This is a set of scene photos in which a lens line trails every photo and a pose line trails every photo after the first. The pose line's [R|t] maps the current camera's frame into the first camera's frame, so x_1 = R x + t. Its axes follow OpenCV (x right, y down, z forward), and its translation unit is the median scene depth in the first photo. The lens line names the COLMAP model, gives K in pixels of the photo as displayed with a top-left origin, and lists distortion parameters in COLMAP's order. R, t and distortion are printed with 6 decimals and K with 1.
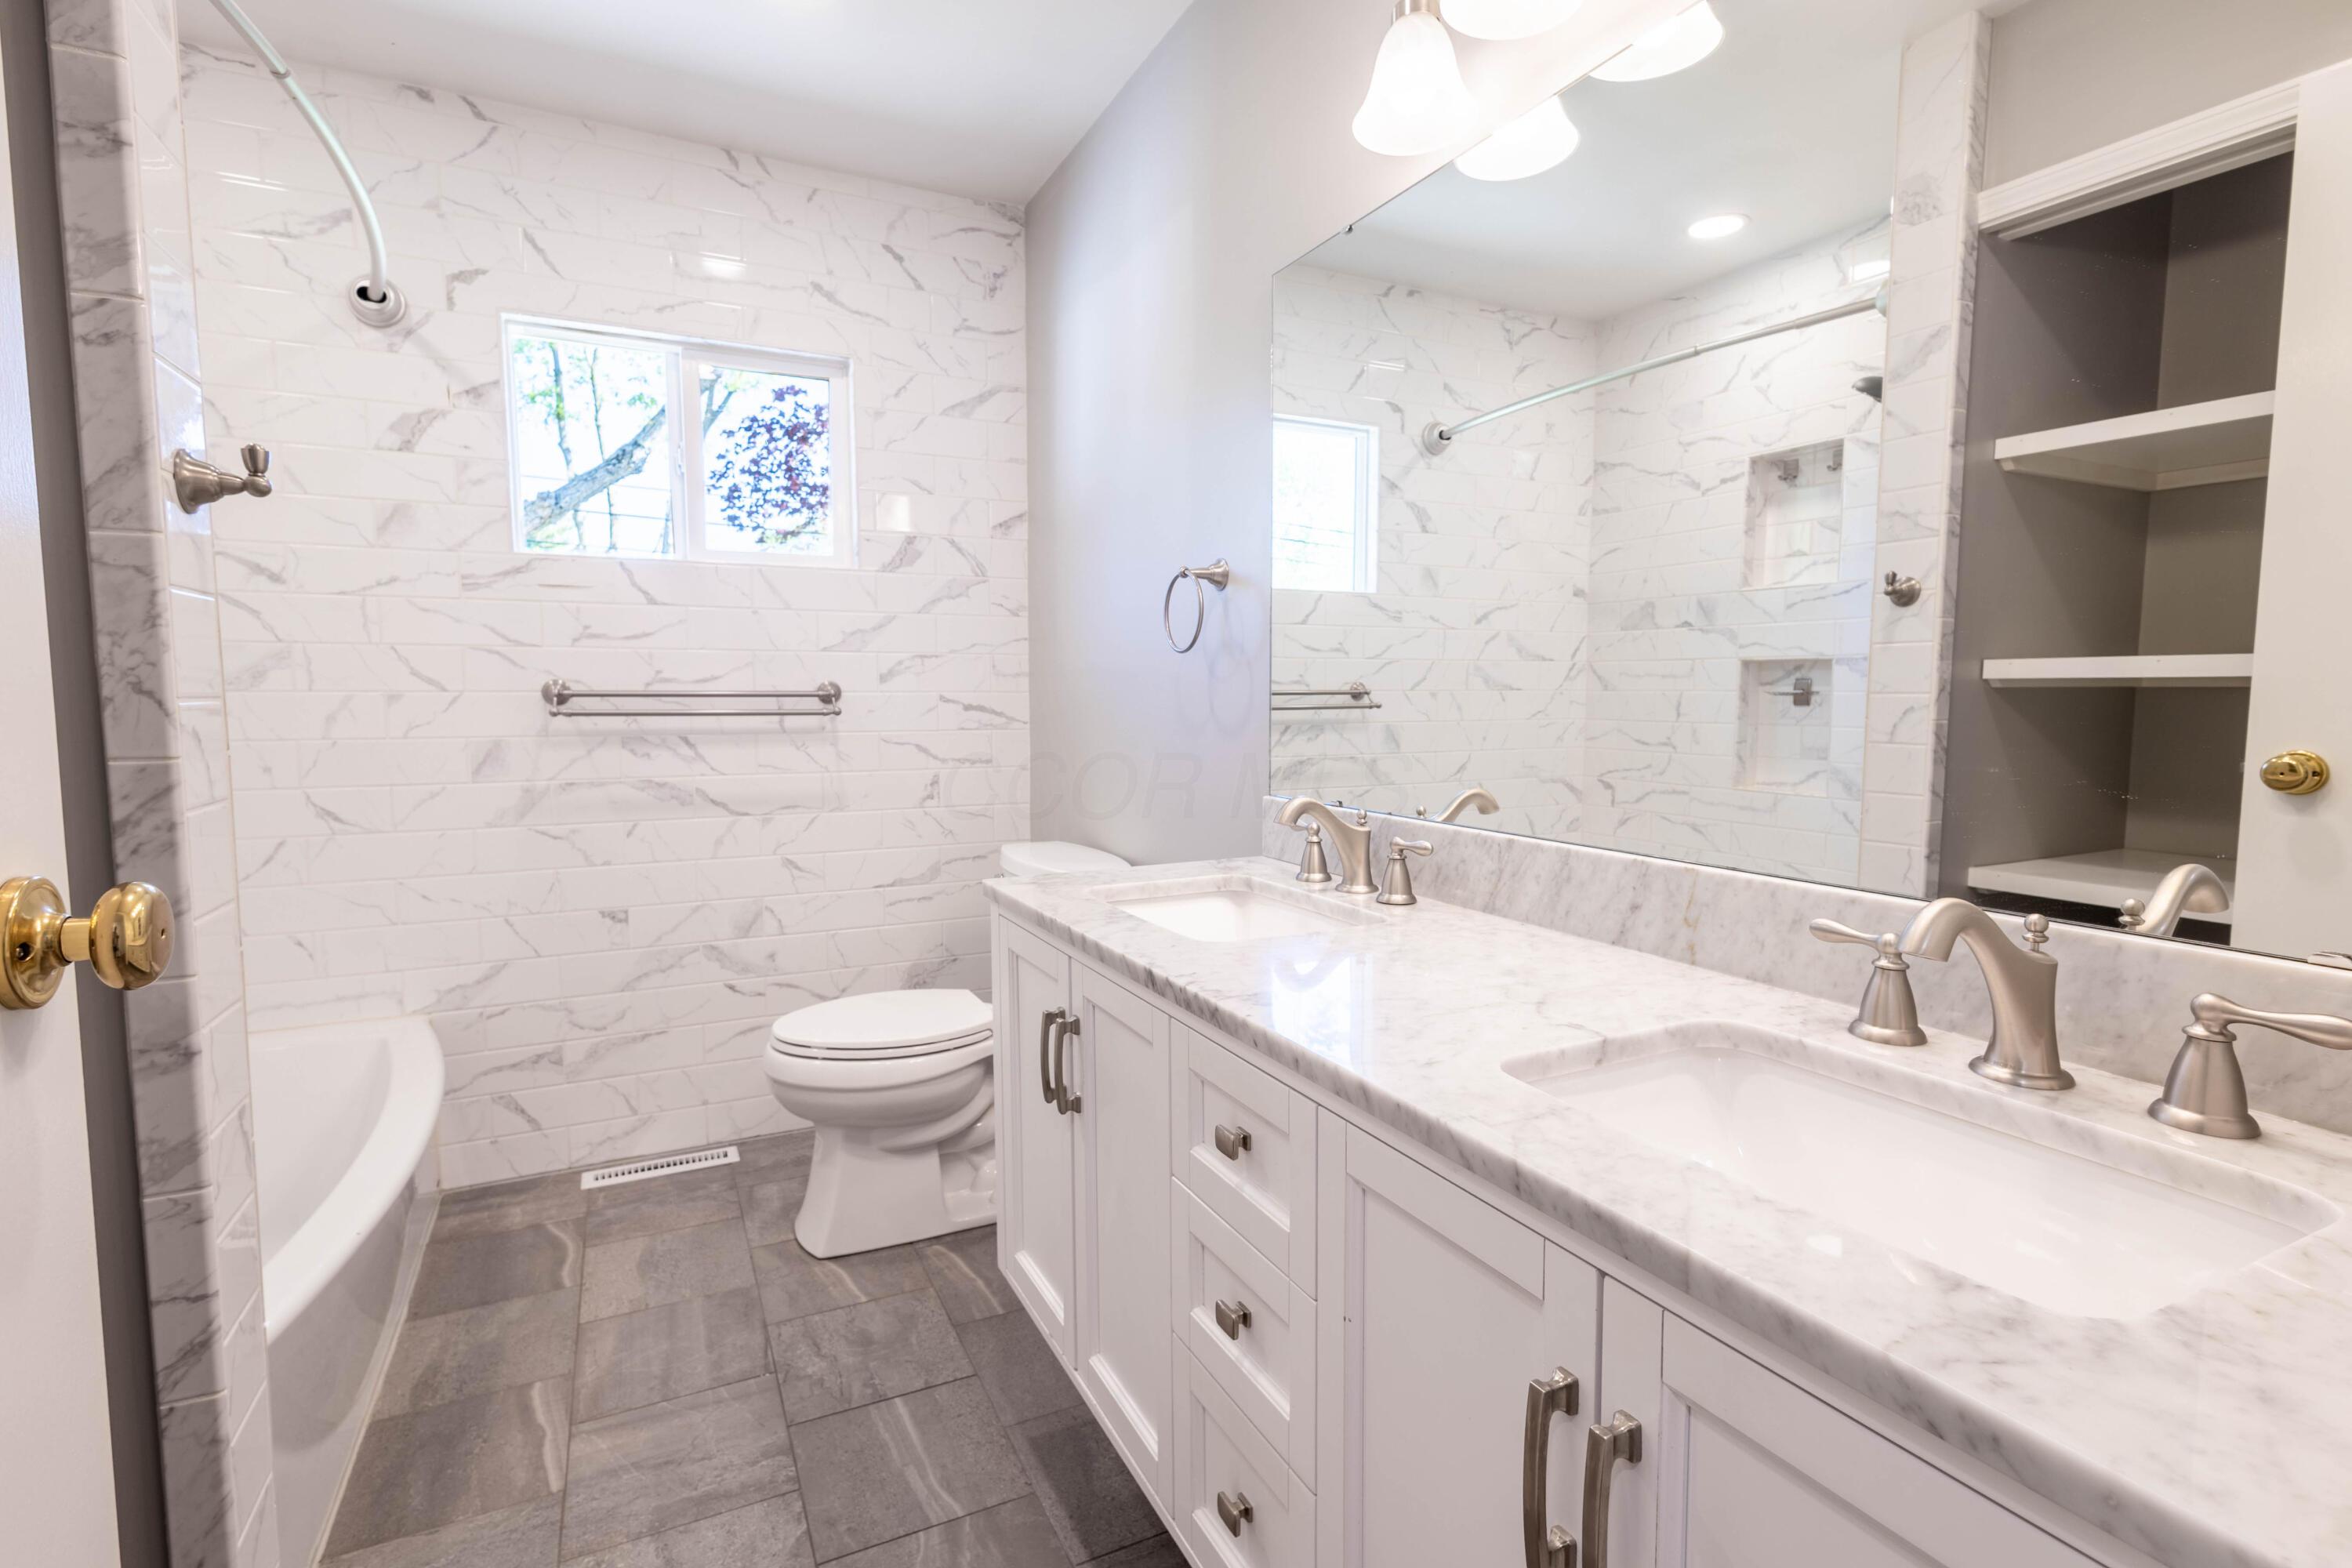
lens RADIAL K [[1081.5, 0, 1166.4], [0, 1081.5, 782.8], [0, 0, 1]] dist [0.012689, -0.003496]
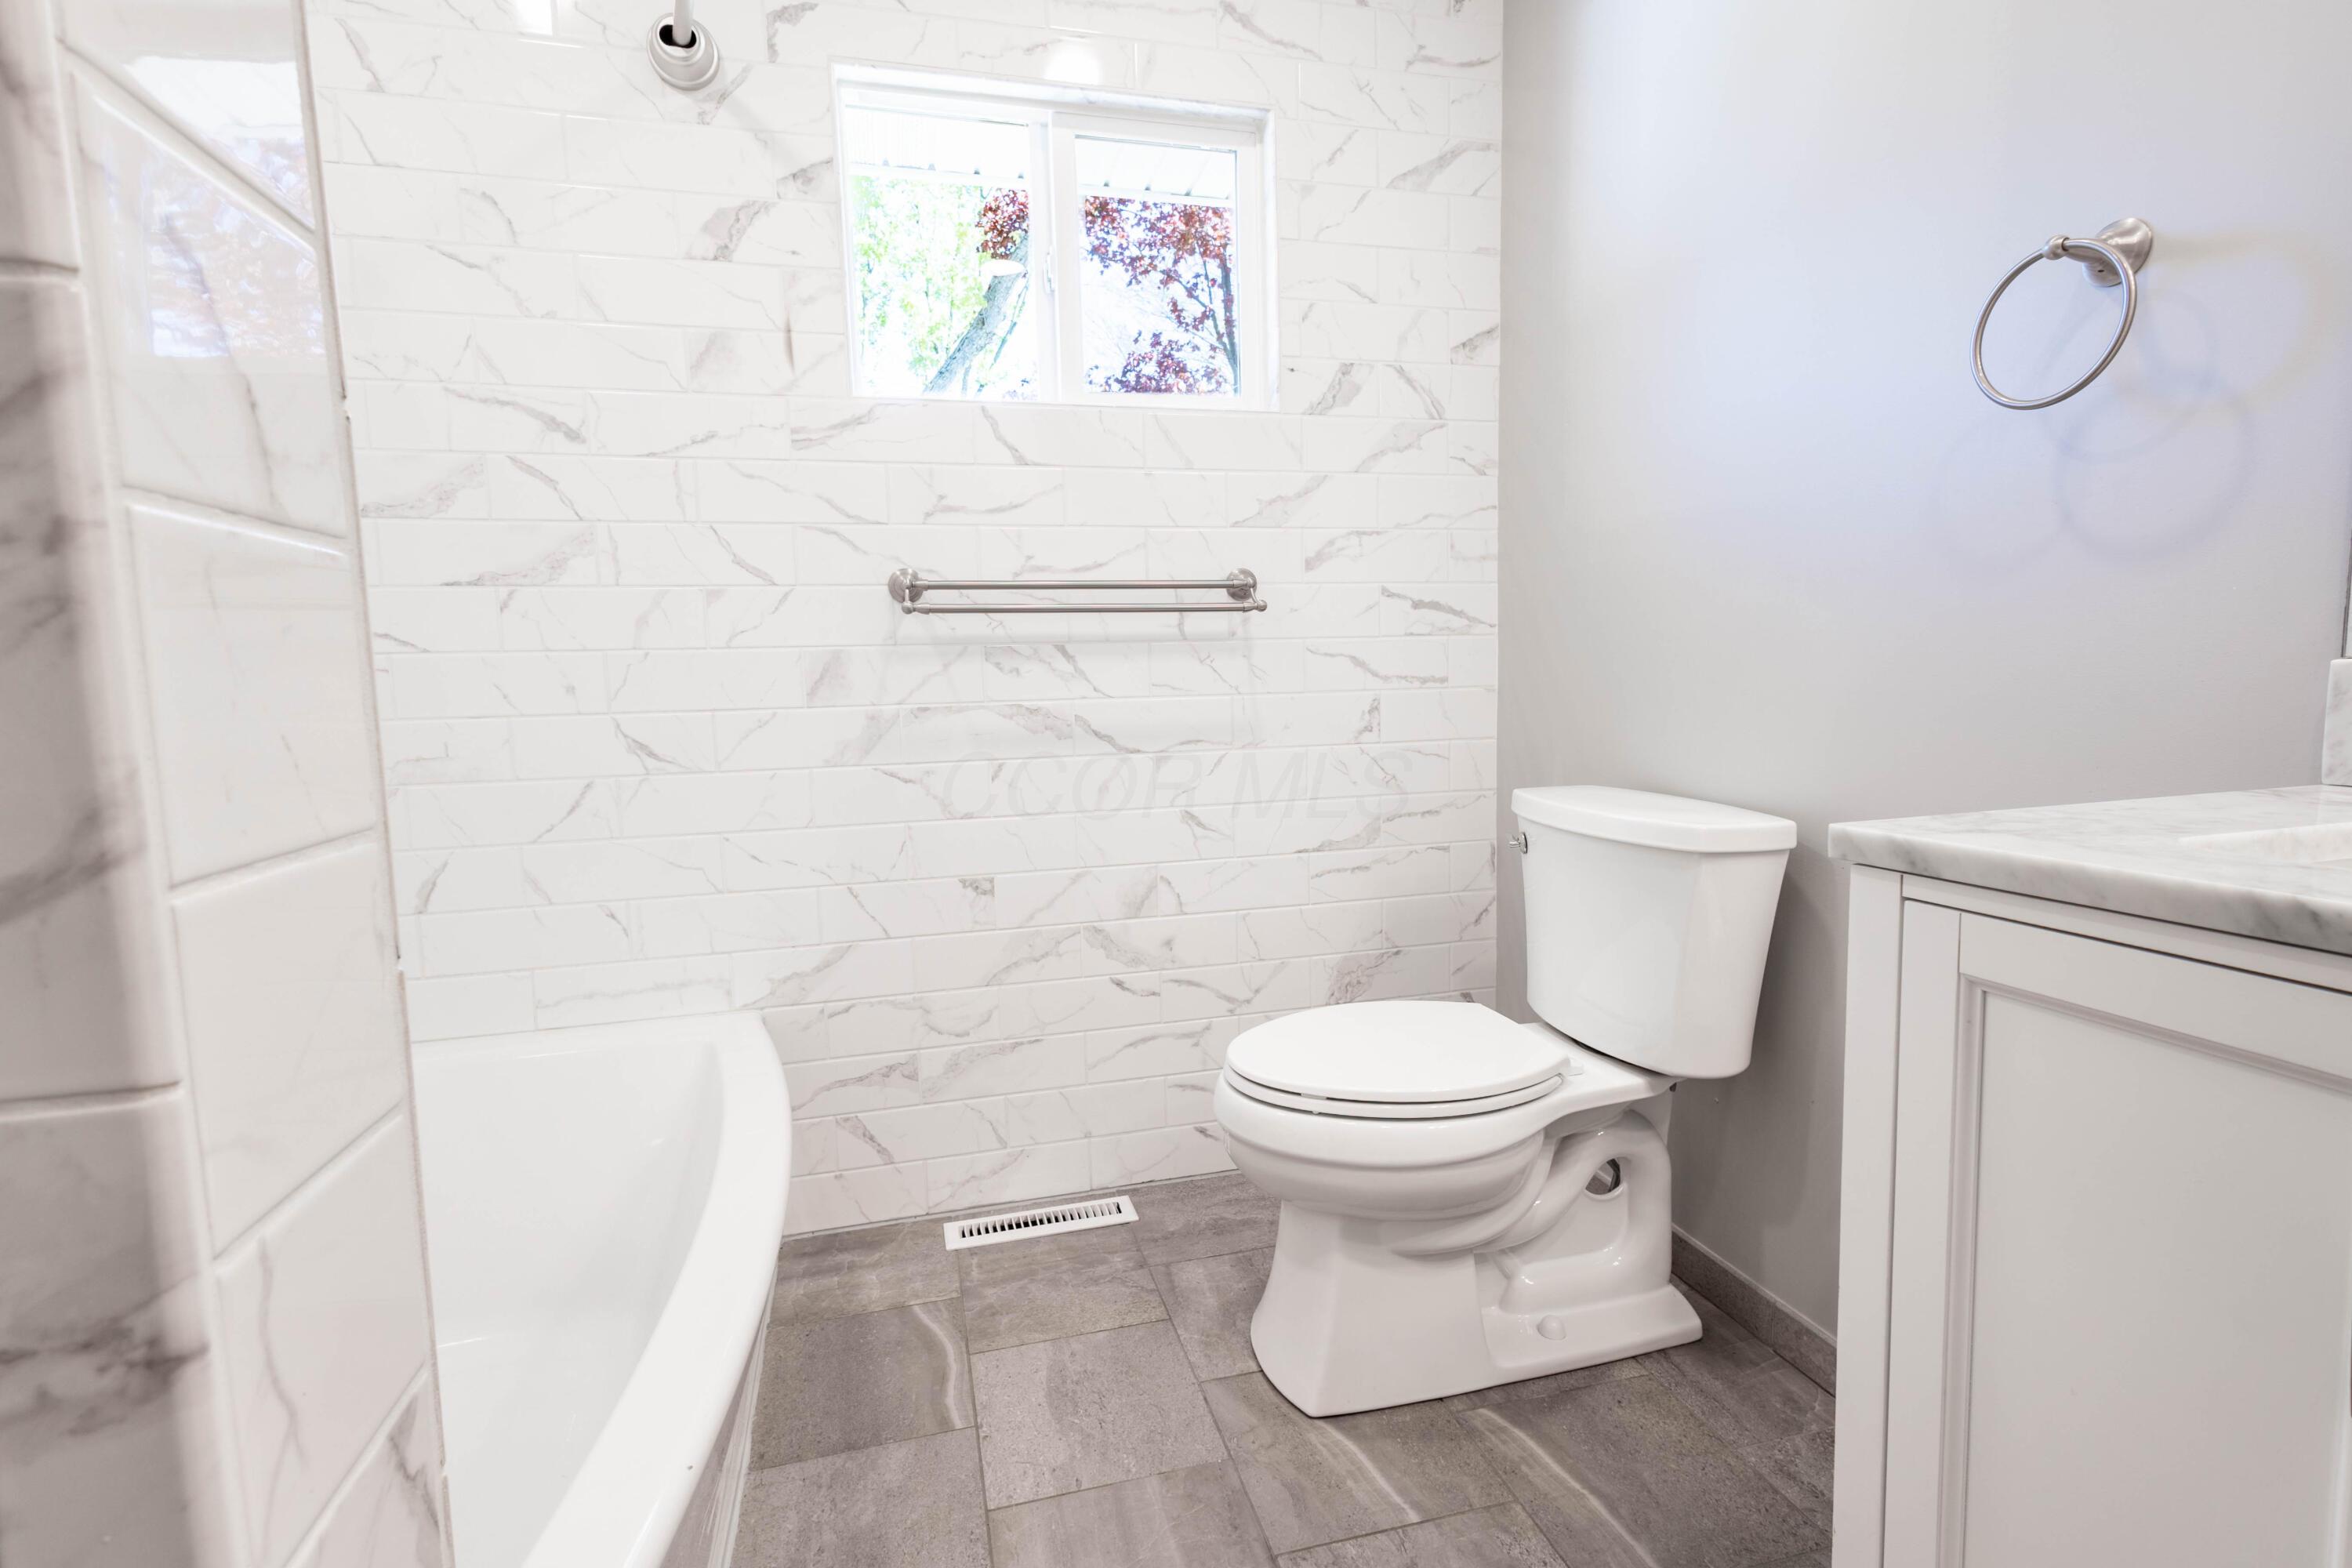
lens RADIAL K [[1081.5, 0, 1176.2], [0, 1081.5, 781.2], [0, 0, 1]] dist [0.012689, -0.003496]
pose [[0.978839, -0.004509, -0.204584, -0.236489], [0.008858, 0.999754, 0.020345, 0.038794], [0.204442, -0.021726, 0.978638, 0.317520]]
